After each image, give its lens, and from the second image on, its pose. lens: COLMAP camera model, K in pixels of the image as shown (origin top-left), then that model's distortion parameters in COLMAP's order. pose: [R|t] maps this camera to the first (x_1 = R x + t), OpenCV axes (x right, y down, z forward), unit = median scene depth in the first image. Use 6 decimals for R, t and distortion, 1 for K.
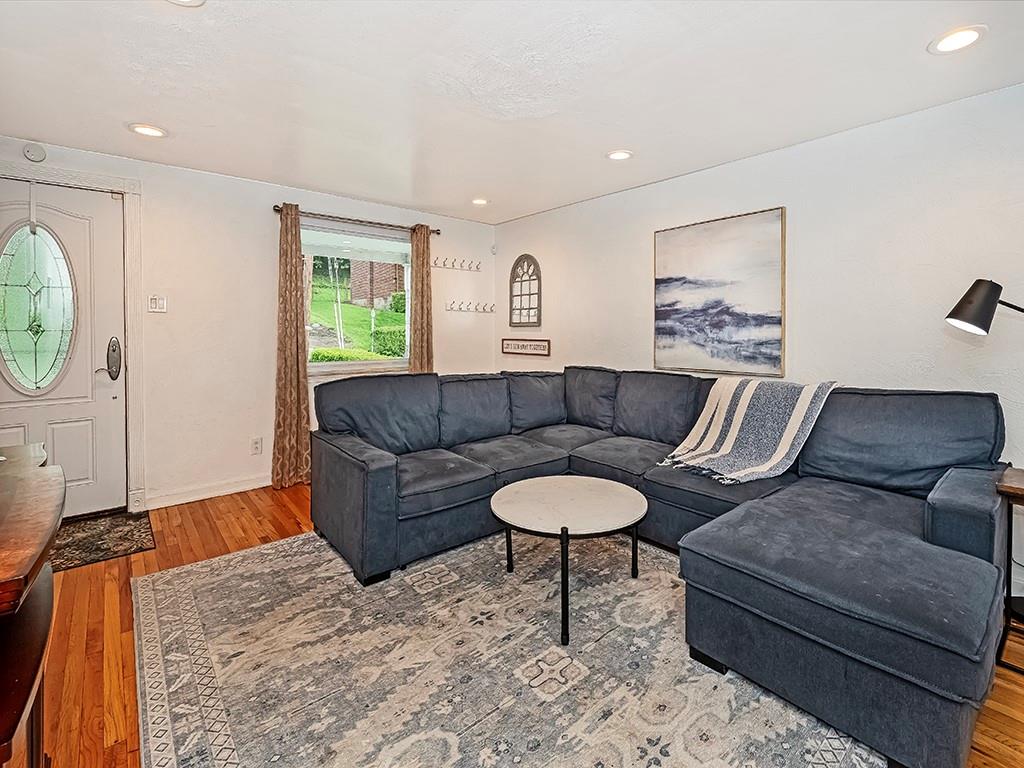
lens RADIAL K [[480.2, 0, 558.5], [0, 480.2, 338.4], [0, 0, 1]] dist [0.004558, -0.000310]
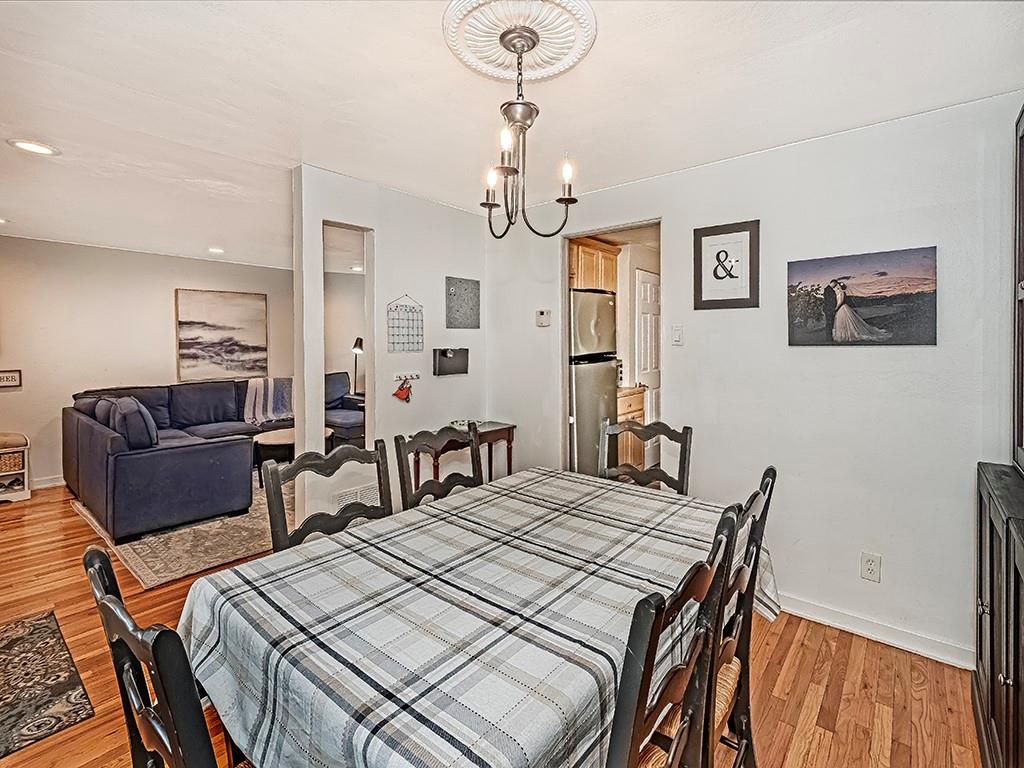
lens RADIAL K [[452.2, 0, 516.5], [0, 452.2, 357.0], [0, 0, 1]] dist [0.000318, -0.000083]
pose [[-0.138118, -0.036517, 0.989742, -1.561205], [0.021492, 0.998974, 0.039857, -0.055716], [-0.990183, 0.026776, -0.137192, 0.202134]]
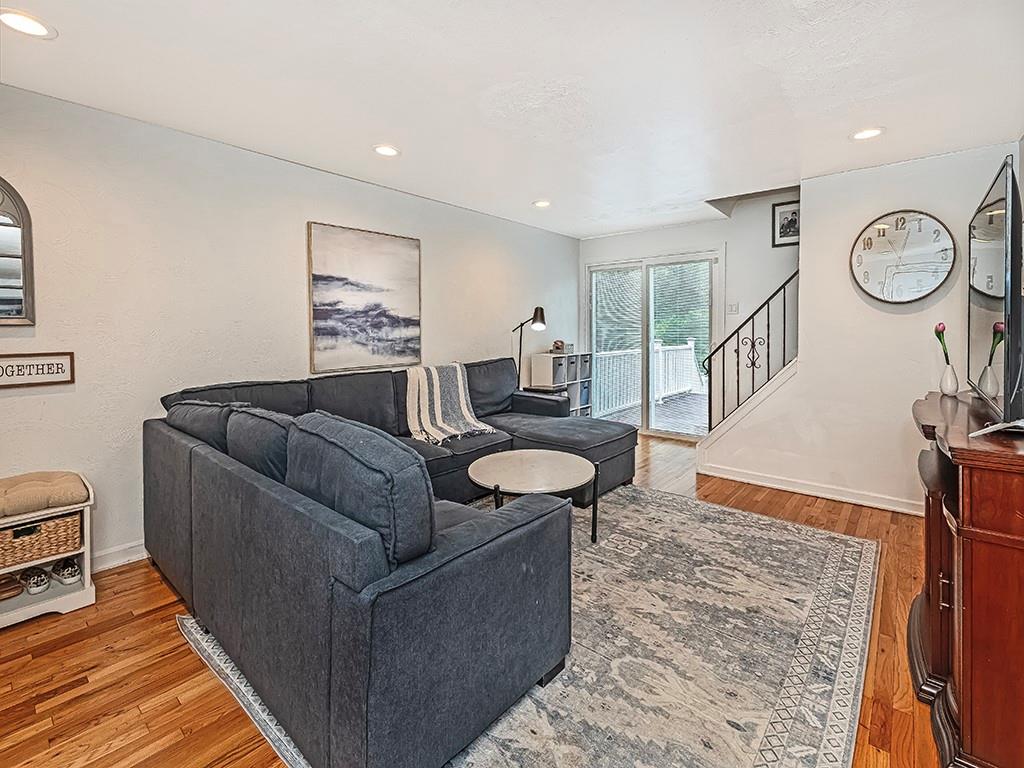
lens RADIAL K [[453.7, 0, 504.6], [0, 453.7, 347.4], [0, 0, 1]] dist [0.013005, -0.000402]
pose [[-0.096183, -0.046479, 0.994278, -0.821440], [0.021167, 0.998588, 0.048728, -0.023974], [-0.995139, 0.025733, -0.095063, 0.862253]]
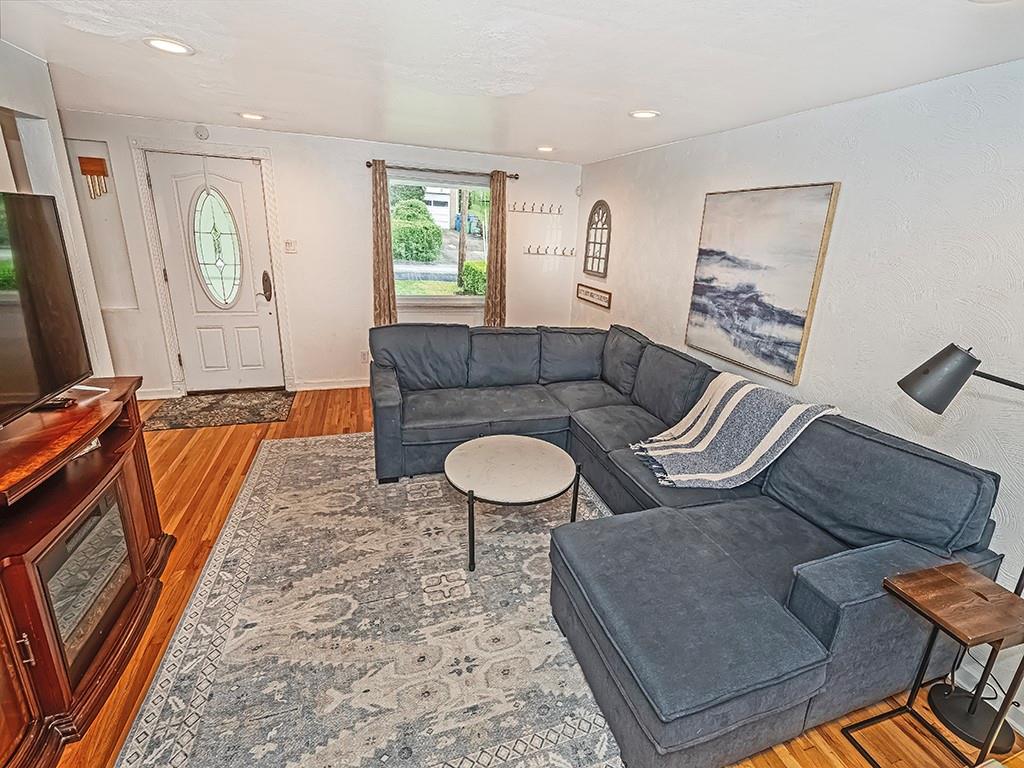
lens RADIAL K [[468.1, 0, 538.0], [0, 468.1, 370.5], [0, 0, 1]] dist [0.004988, 0.000110]
pose [[0.914628, 0.170125, -0.366760, 0.339921], [-0.068615, 0.959315, 0.273874, -0.147778], [0.398431, -0.225328, 0.889090, 0.043264]]
